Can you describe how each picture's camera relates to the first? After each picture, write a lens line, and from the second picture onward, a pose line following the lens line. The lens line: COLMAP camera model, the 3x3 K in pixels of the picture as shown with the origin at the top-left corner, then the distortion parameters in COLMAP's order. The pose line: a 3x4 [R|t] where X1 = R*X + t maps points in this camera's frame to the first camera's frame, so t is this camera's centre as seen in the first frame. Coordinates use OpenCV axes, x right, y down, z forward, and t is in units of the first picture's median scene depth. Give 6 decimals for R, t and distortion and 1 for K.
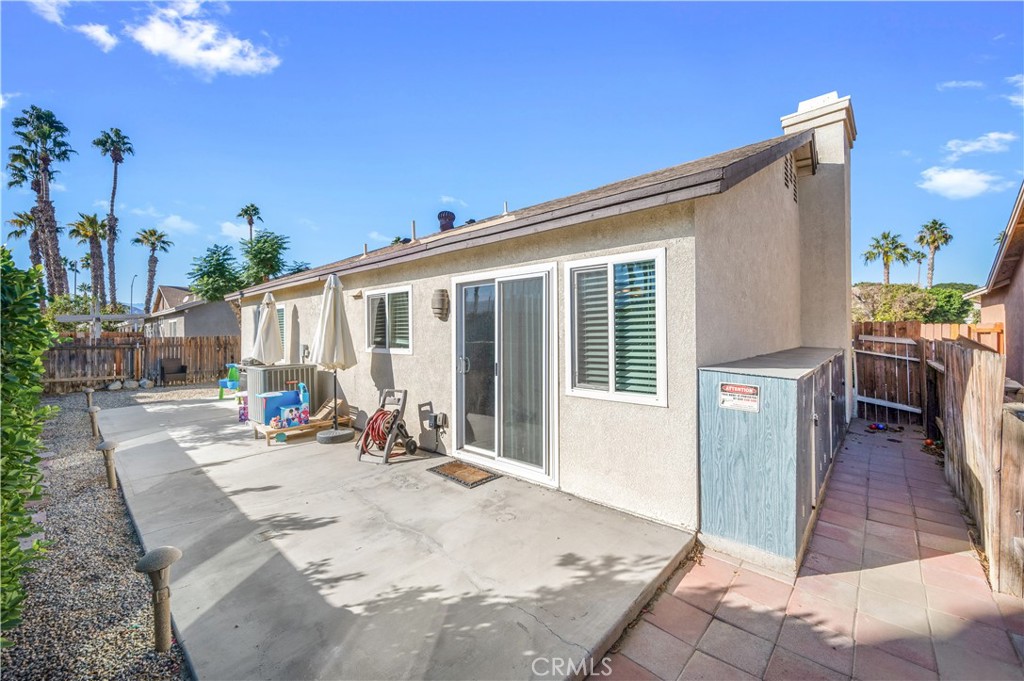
lens RADIAL K [[395.0, 0, 512.0], [0, 395.0, 343.4], [0, 0, 1]] dist [-0.000739, -0.010611]
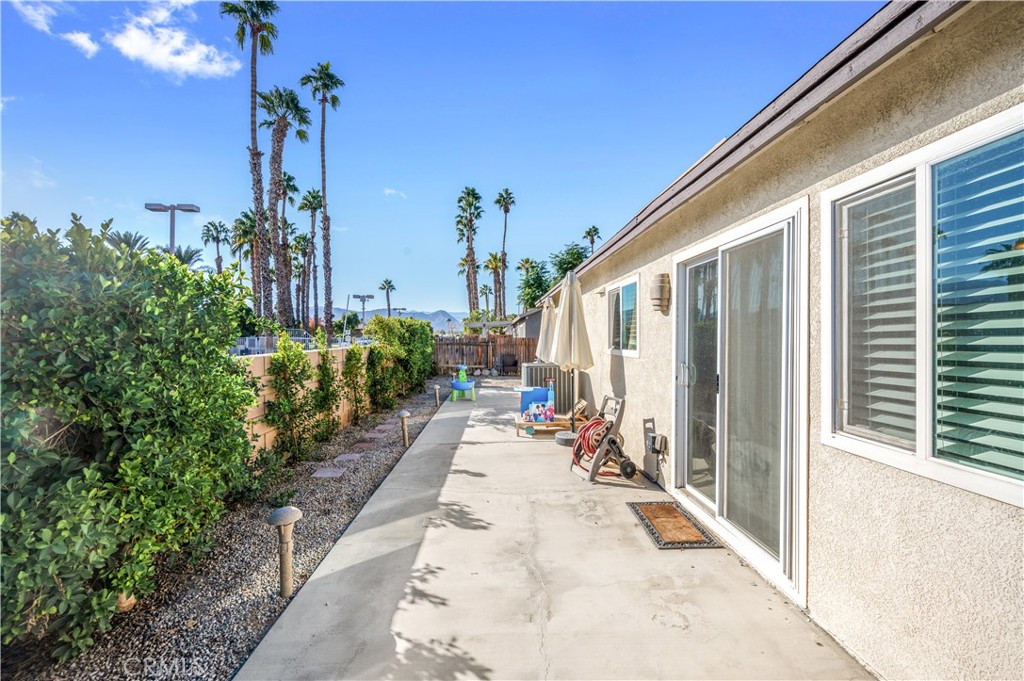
lens RADIAL K [[395.0, 0, 512.0], [0, 395.0, 343.4], [0, 0, 1]] dist [-0.000739, -0.010611]
pose [[0.686565, 0.012913, -0.726953, 0.183931], [-0.018123, 0.999836, 0.000644, 0.003321], [0.726842, 0.012732, 0.686686, 0.265084]]
